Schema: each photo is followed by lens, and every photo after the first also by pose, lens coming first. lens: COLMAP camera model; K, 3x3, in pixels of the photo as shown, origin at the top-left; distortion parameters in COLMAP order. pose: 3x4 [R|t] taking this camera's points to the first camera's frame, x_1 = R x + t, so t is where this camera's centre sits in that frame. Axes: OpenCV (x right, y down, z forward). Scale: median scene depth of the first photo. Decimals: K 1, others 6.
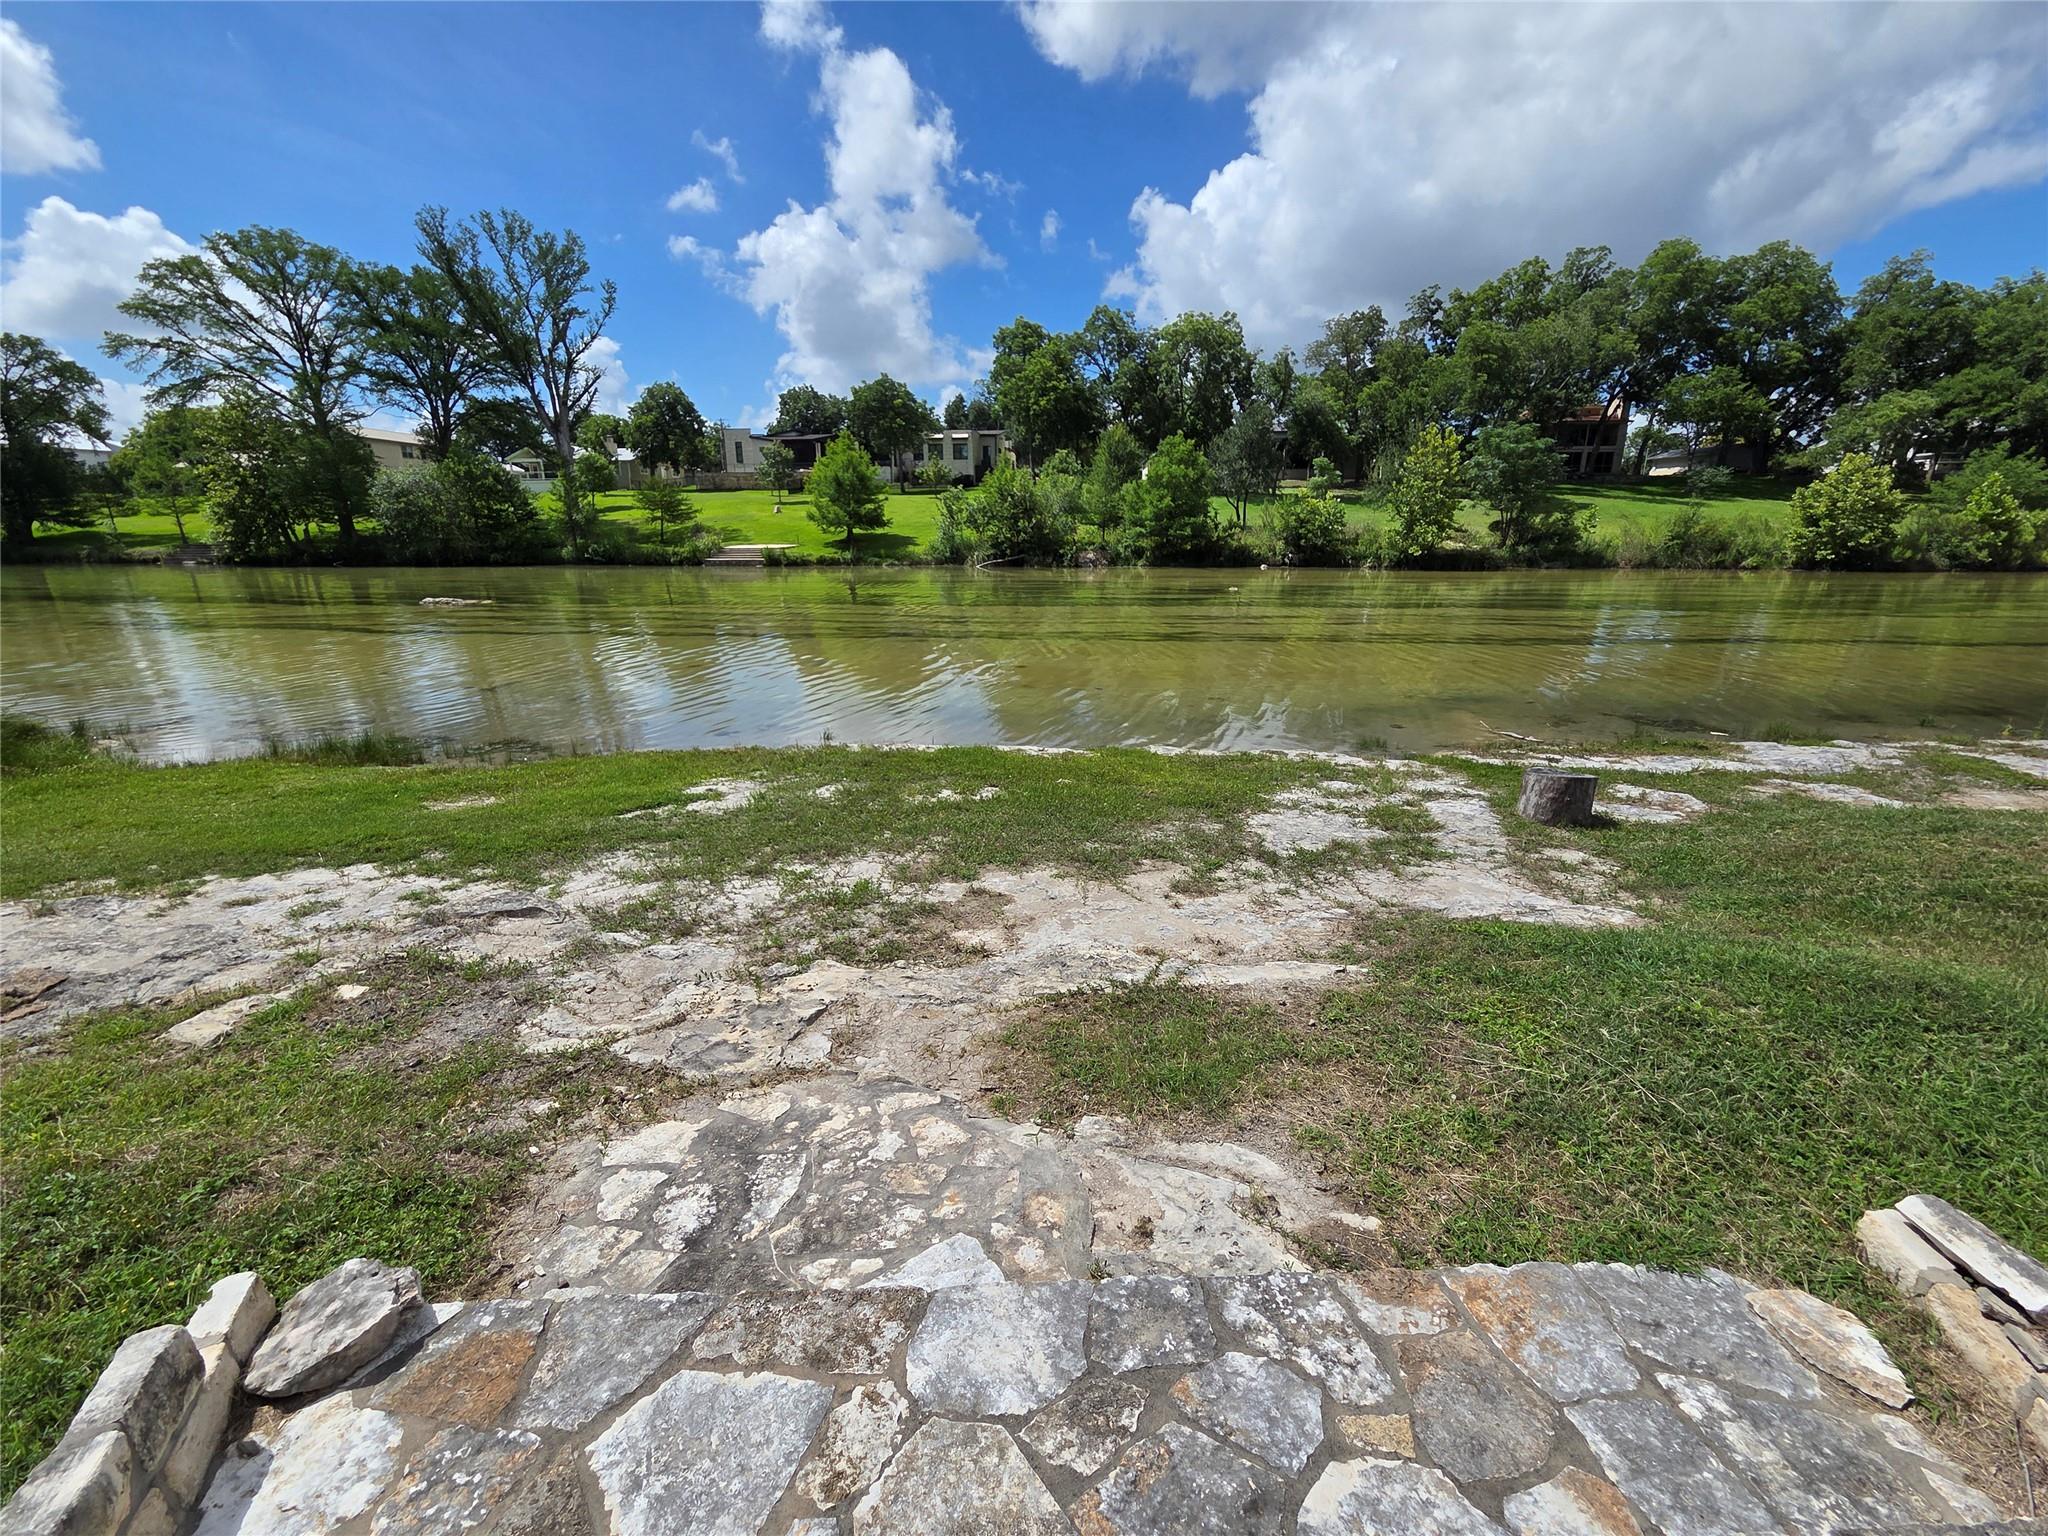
lens RADIAL K [[815.1, 0, 1024.0], [0, 815.1, 768.0], [0, 0, 1]] dist [-0.000138, 0.000202]
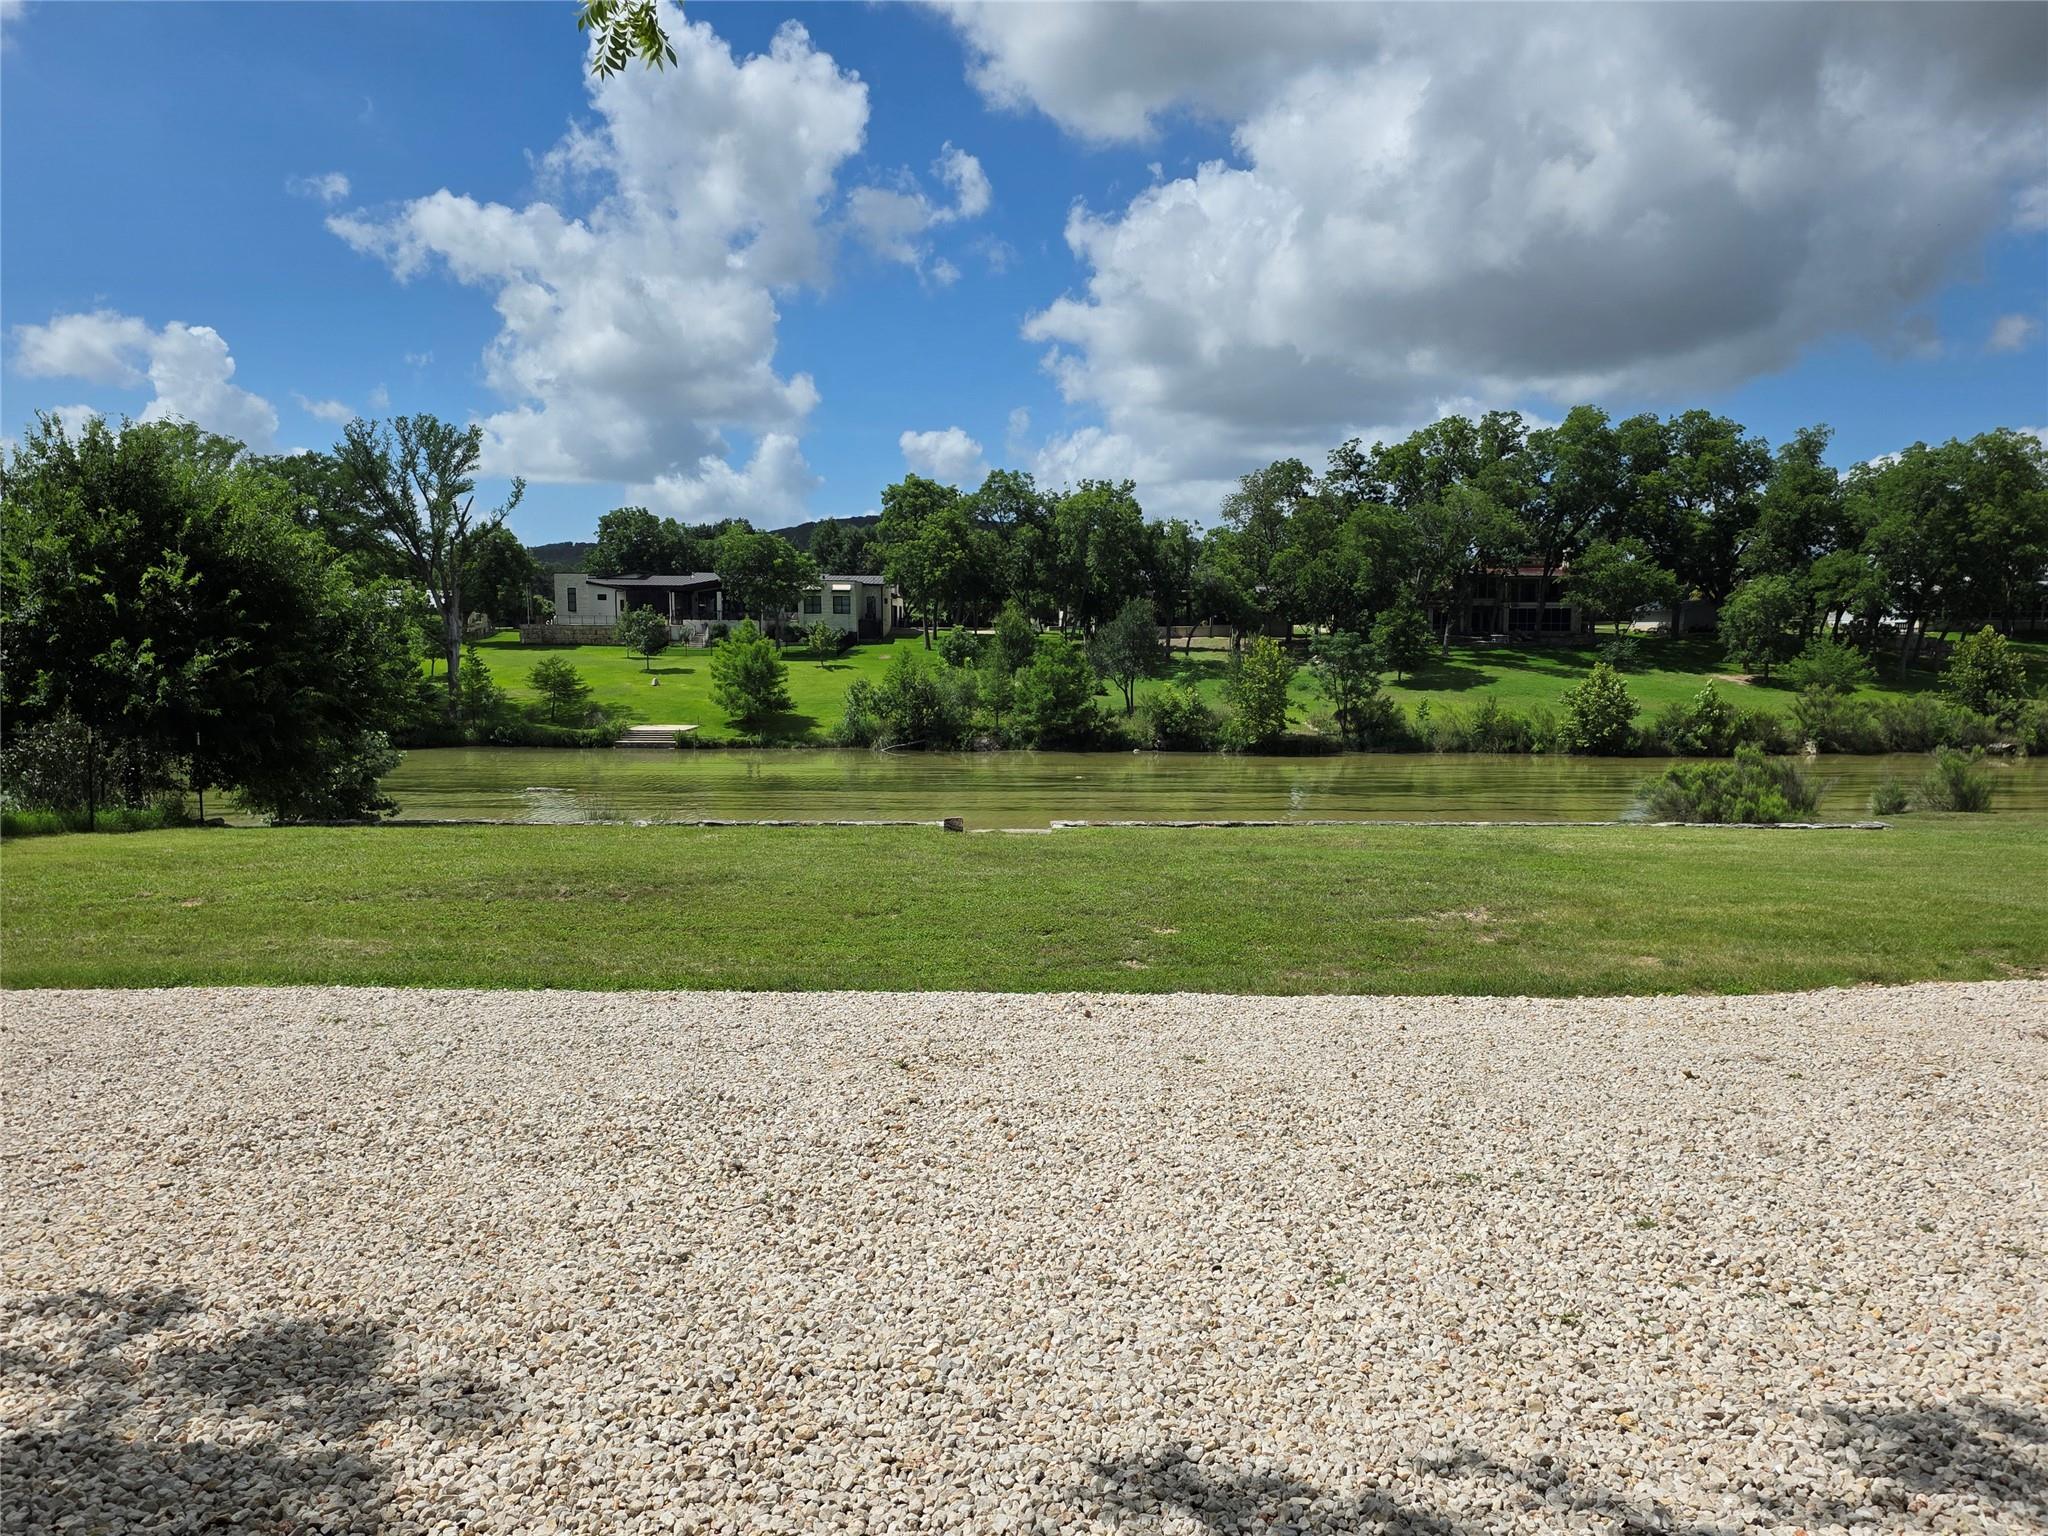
lens RADIAL K [[1457.7, 0, 1024.0], [0, 1457.7, 768.0], [0, 0, 1]] dist [0.184282, -0.248936]
pose [[0.996094, -0.003363, 0.088236, -0.035191], [0.020269, 0.981298, -0.191422, 0.136318], [-0.085942, 0.192463, 0.977534, -0.809658]]
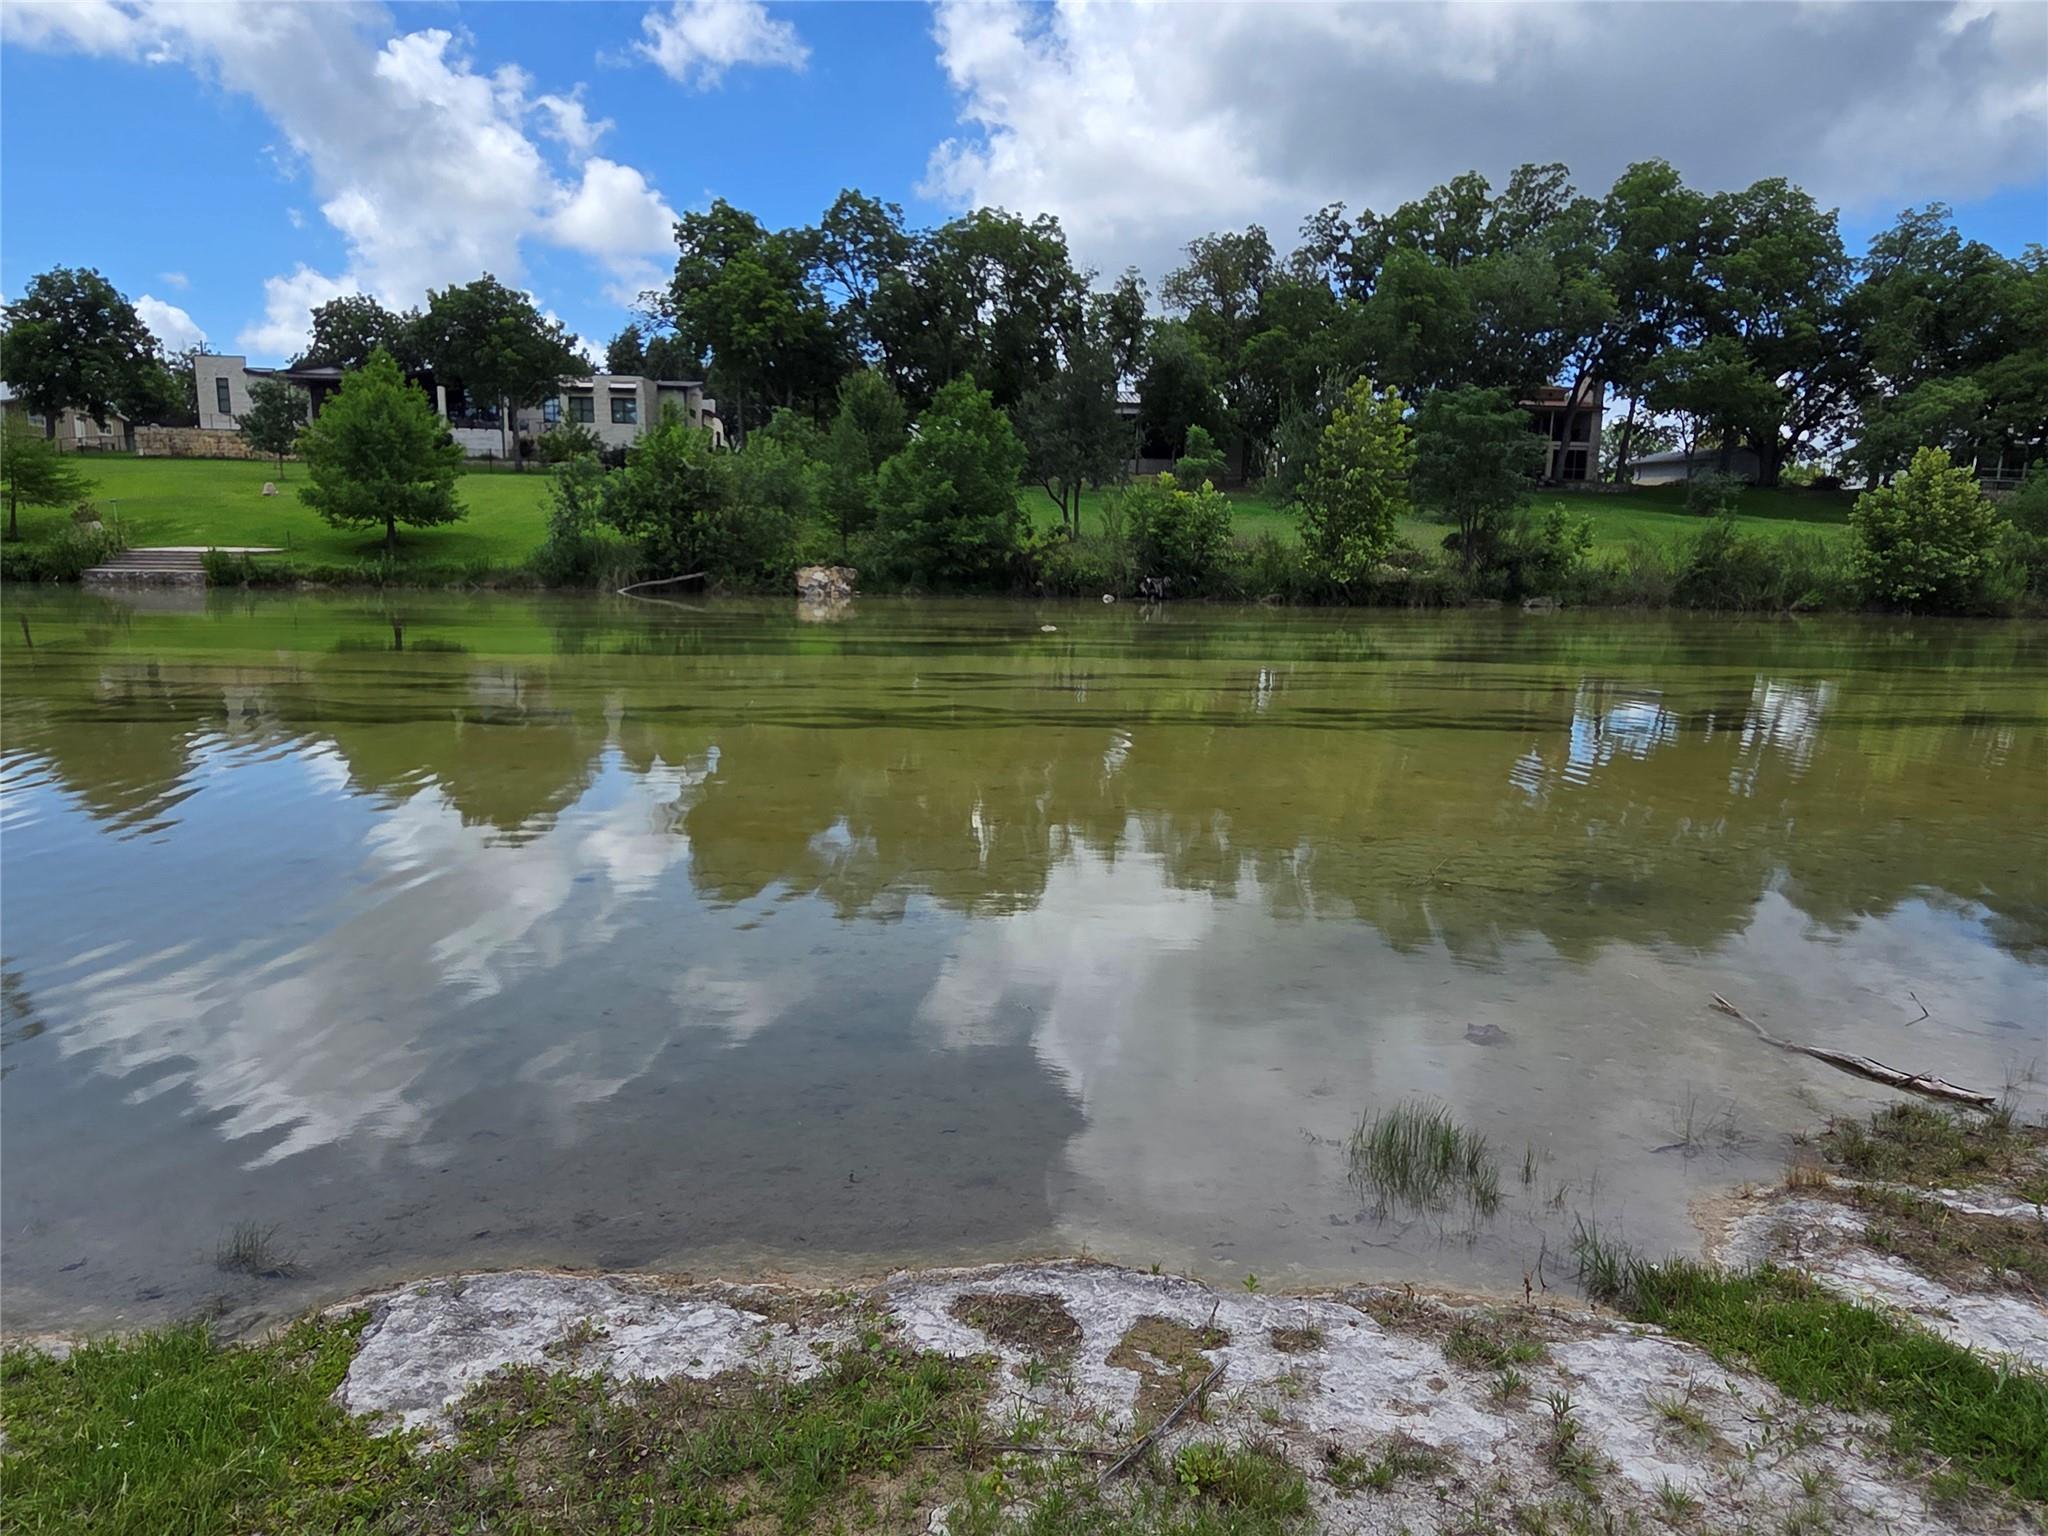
lens RADIAL K [[1229.8, 0, 1013.7], [0, 1229.8, 835.6], [0, 0, 1]] dist [0.003998, -0.000831]
pose [[0.981050, -0.021532, 0.192556, 0.037457], [0.032942, 0.997873, -0.056252, -0.017903], [-0.190936, 0.061530, 0.979672, 0.105093]]
